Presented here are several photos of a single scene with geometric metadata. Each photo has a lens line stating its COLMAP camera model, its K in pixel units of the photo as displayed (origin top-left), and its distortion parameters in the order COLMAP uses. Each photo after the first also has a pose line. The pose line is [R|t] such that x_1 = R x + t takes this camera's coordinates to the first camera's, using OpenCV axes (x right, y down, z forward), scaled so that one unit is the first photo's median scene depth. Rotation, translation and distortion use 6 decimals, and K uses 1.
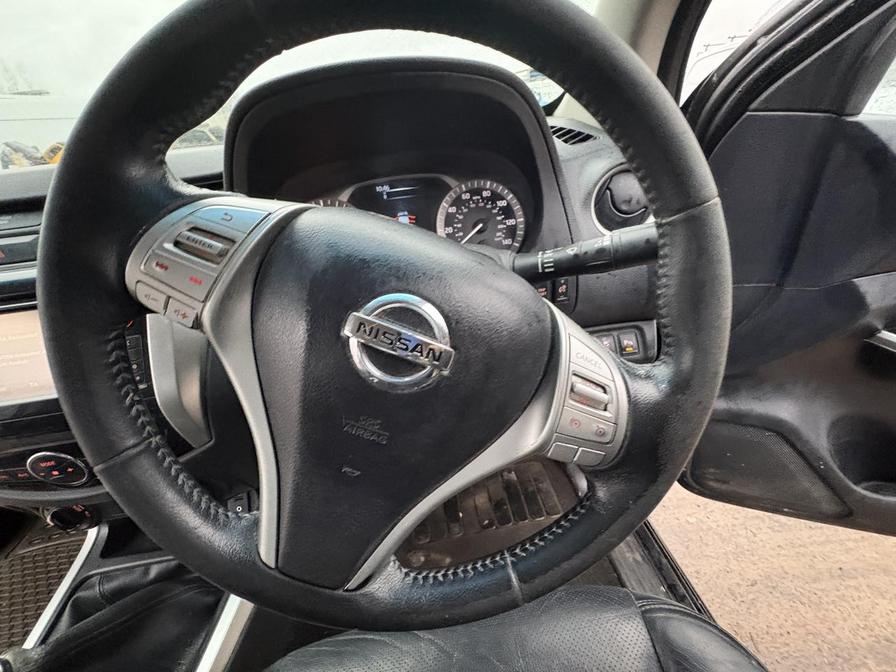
lens RADIAL K [[356.1, 0, 451.3], [0, 356.1, 337.6], [0, 0, 1]] dist [0.000606, 0.000170]
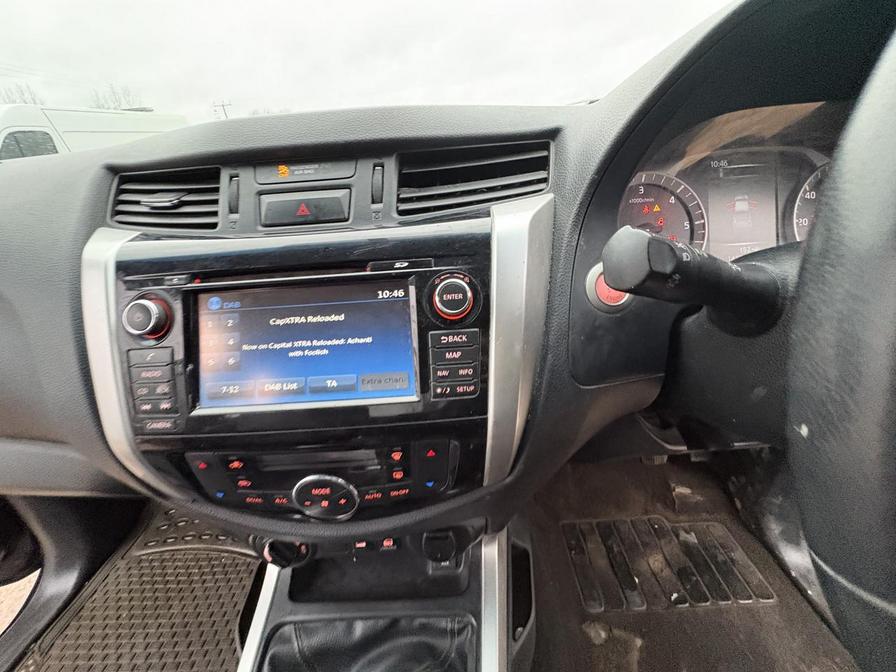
lens RADIAL K [[356.1, 0, 452.5], [0, 356.1, 338.0], [0, 0, 1]] dist [0.000606, 0.000170]
pose [[0.992832, 0.079863, -0.088922, -0.650824], [-0.084772, 0.994997, -0.052861, 0.041491], [0.084256, 0.060020, 0.994635, 0.209836]]
